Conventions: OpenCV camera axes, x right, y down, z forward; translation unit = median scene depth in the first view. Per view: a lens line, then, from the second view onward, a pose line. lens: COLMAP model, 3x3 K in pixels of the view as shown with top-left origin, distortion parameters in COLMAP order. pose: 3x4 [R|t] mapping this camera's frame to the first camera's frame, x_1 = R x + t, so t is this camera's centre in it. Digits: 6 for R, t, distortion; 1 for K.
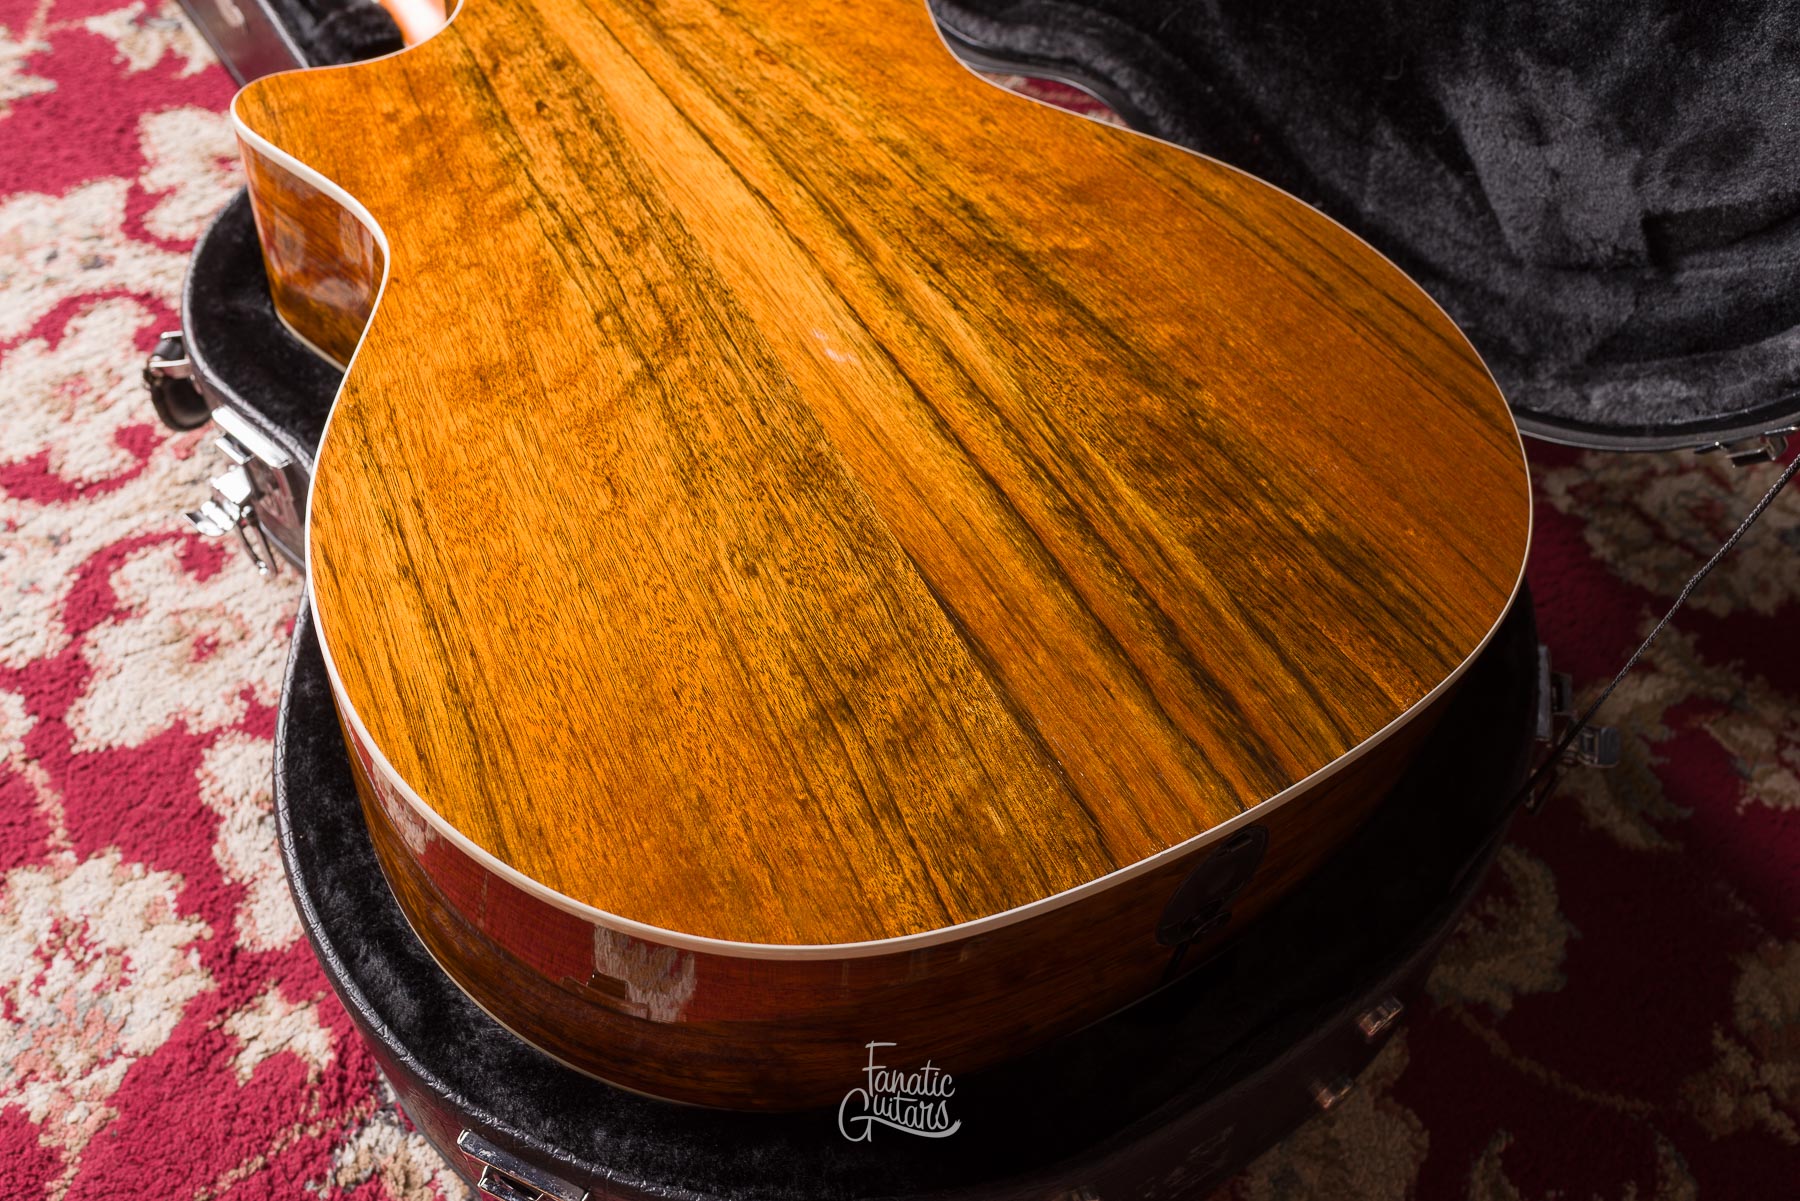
lens RADIAL K [[1748.0, 0, 902.3], [0, 1748.0, 603.6], [0, 0, 1]] dist [0.005252, -0.012128]
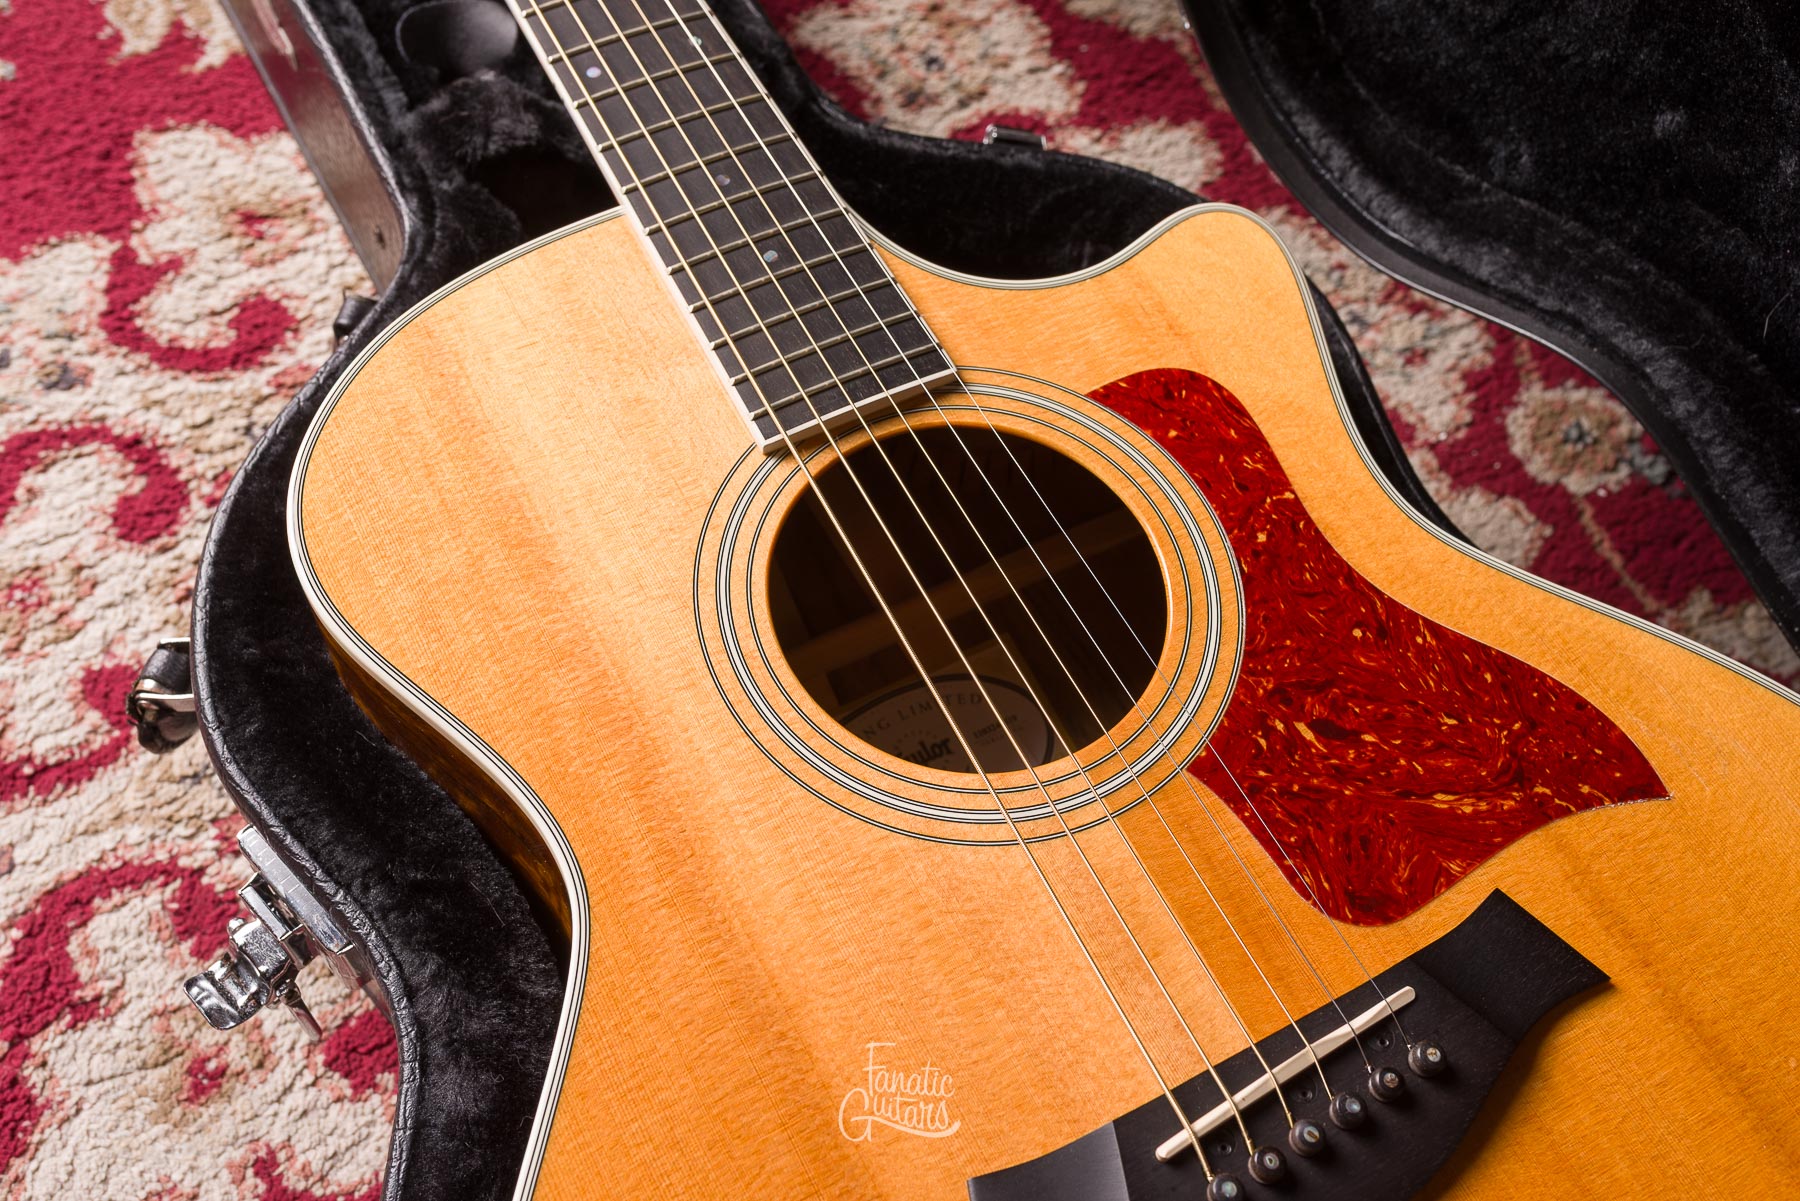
lens RADIAL K [[1762.5, 0, 900.9], [0, 1762.5, 607.0], [0, 0, 1]] dist [-0.002566, 0.003755]
pose [[0.995494, 0.092091, 0.022604, -0.165084], [-0.094260, 0.987017, 0.130044, -0.278131], [-0.010335, -0.131589, 0.991250, 0.349009]]
